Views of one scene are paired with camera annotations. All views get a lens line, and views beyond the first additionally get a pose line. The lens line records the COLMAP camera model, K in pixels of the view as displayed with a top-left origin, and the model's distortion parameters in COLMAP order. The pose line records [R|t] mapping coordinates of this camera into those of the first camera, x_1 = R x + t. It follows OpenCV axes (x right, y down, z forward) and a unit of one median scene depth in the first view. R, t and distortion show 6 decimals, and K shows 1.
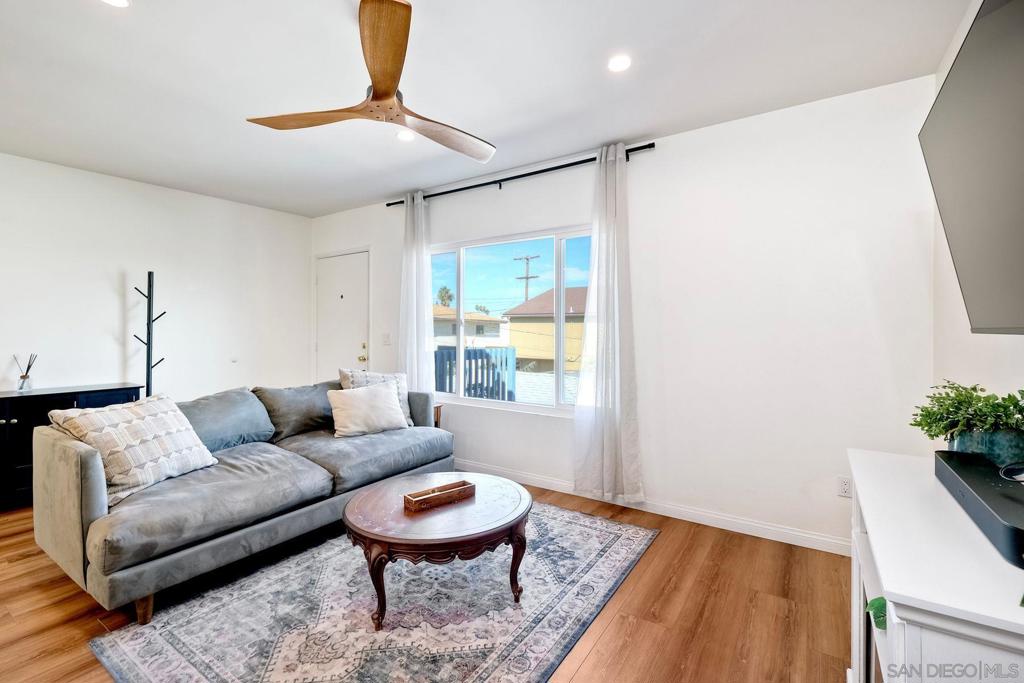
lens RADIAL K [[452.4, 0, 522.7], [0, 452.4, 334.6], [0, 0, 1]] dist [0.002900, 0.001758]
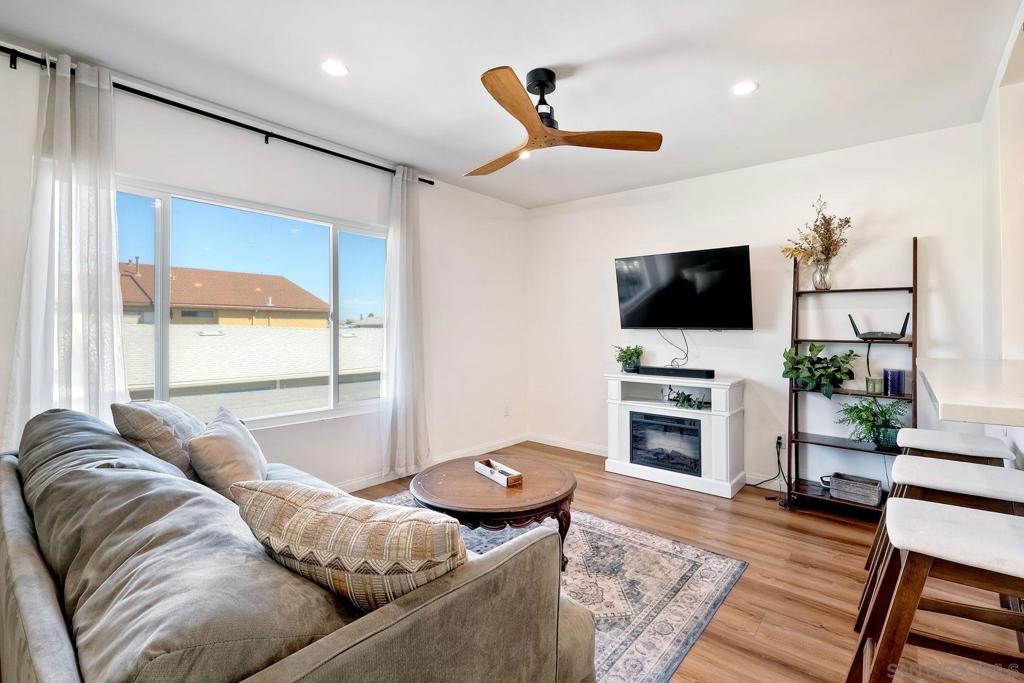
lens RADIAL K [[452.4, 0, 513.0], [0, 452.4, 327.1], [0, 0, 1]] dist [0.002900, 0.001758]
pose [[0.134192, 0.003335, 0.990950, -0.872376], [0.005212, 0.999978, -0.004071, -0.000363], [-0.990942, 0.005712, 0.134172, 0.544791]]
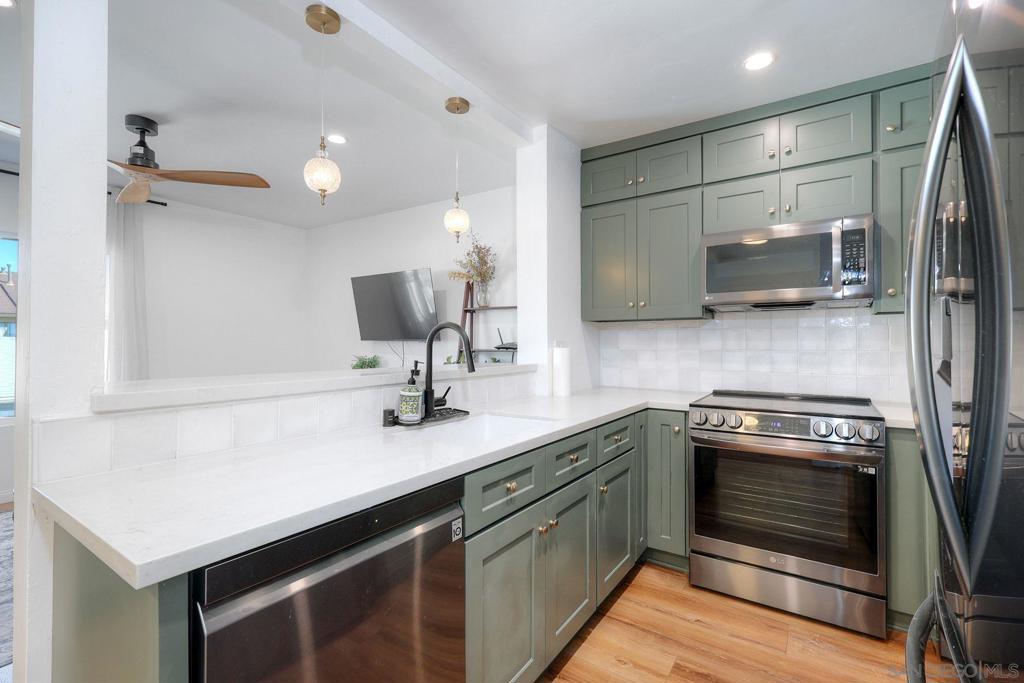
lens RADIAL K [[452.4, 0, 515.4], [0, 452.4, 340.0], [0, 0, 1]] dist [0.002900, 0.001758]
pose [[0.036140, 0.006661, 0.999325, -0.962300], [0.004415, 0.999967, -0.006825, 0.010398], [-0.999337, 0.004658, 0.036110, -0.091148]]
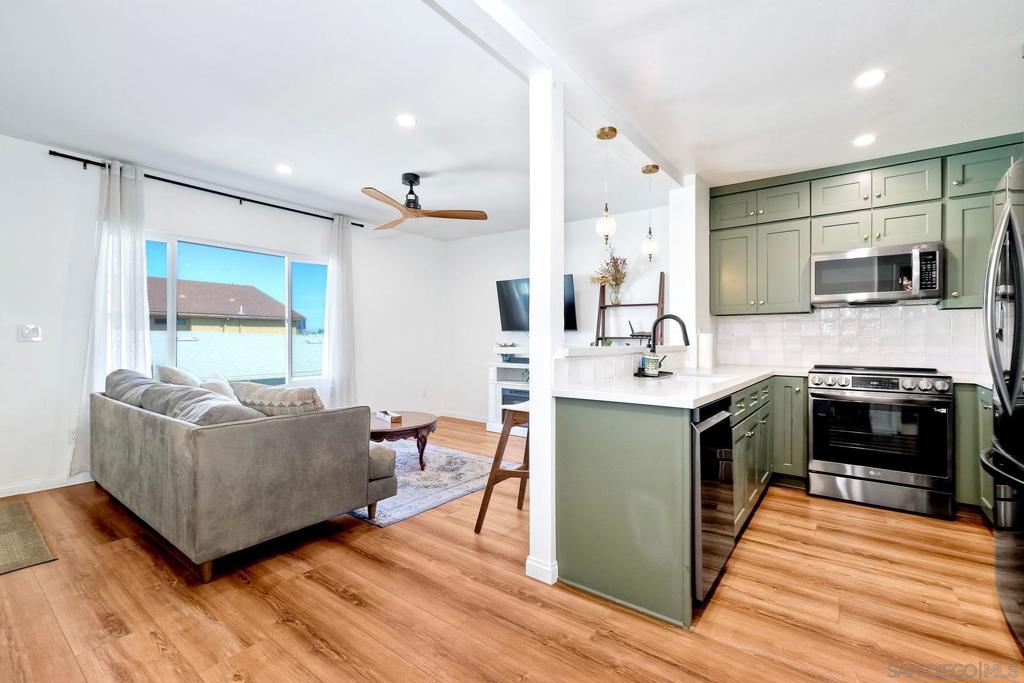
lens RADIAL K [[452.4, 0, 515.3], [0, 452.4, 338.9], [0, 0, 1]] dist [0.002900, 0.001758]
pose [[0.080434, 0.000465, 0.996760, -1.315267], [0.002514, 0.999997, -0.000670, 0.031218], [-0.996757, 0.002559, 0.080433, 0.234089]]
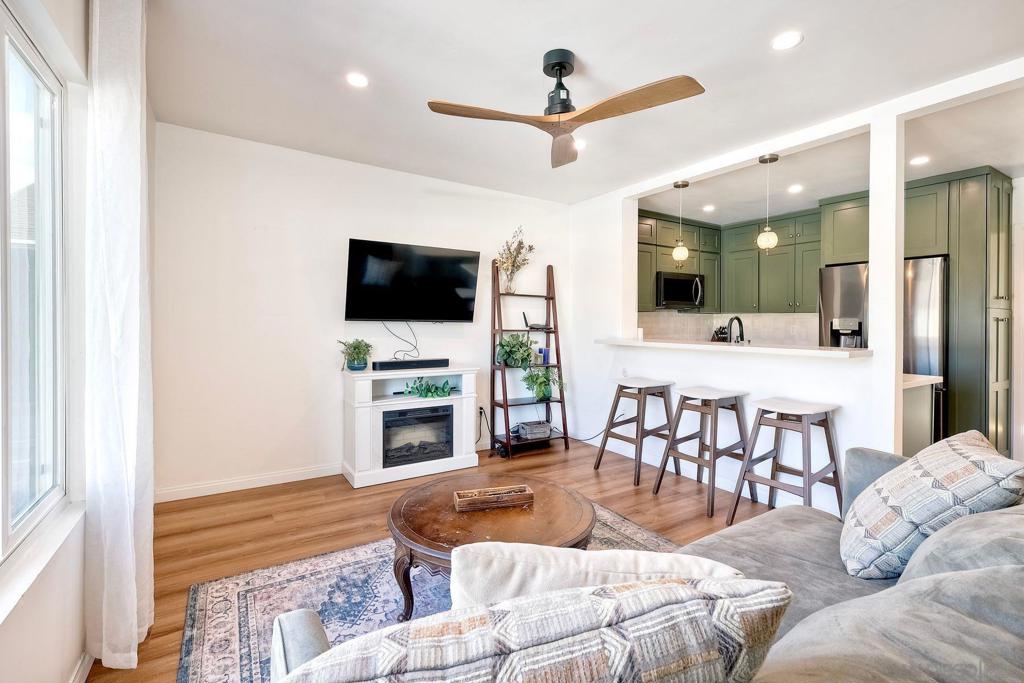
lens RADIAL K [[452.4, 0, 510.7], [0, 452.4, 324.6], [0, 0, 1]] dist [0.002900, 0.001758]
pose [[-0.899231, -0.010499, 0.437348, -0.410011], [-0.006147, 0.999917, 0.011366, -0.003619], [-0.437431, 0.007532, -0.899220, 1.213673]]
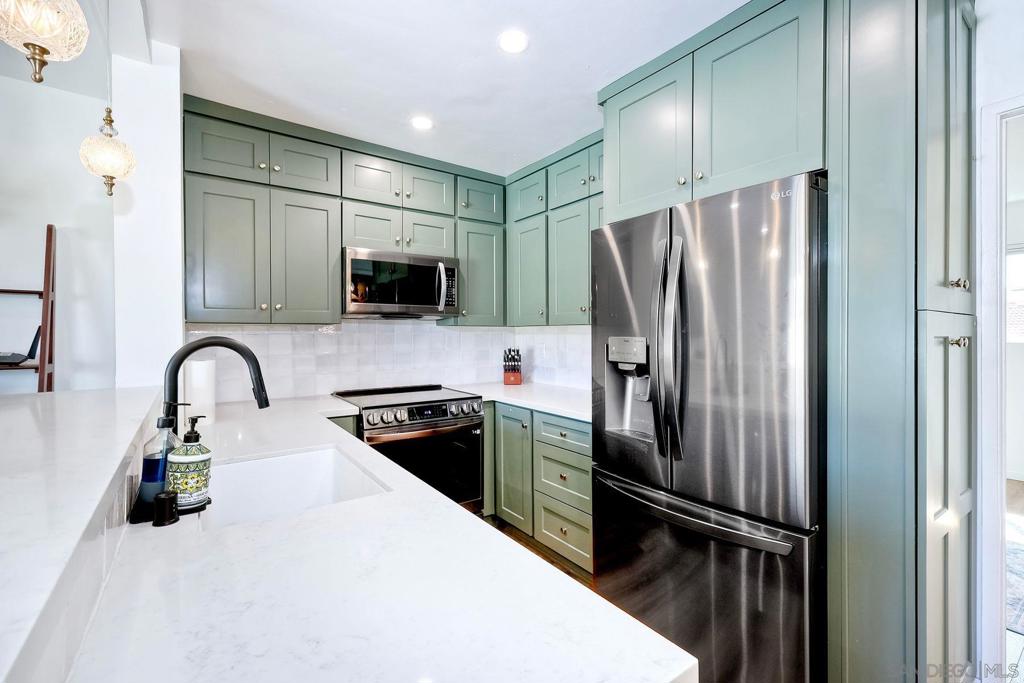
lens RADIAL K [[452.4, 0, 519.8], [0, 452.4, 337.3], [0, 0, 1]] dist [0.002900, 0.001758]
pose [[-0.926467, -0.004787, 0.376345, -0.778884], [0.000089, 0.999916, 0.012938, -0.019533], [-0.376375, 0.012020, -0.926389, 0.251510]]
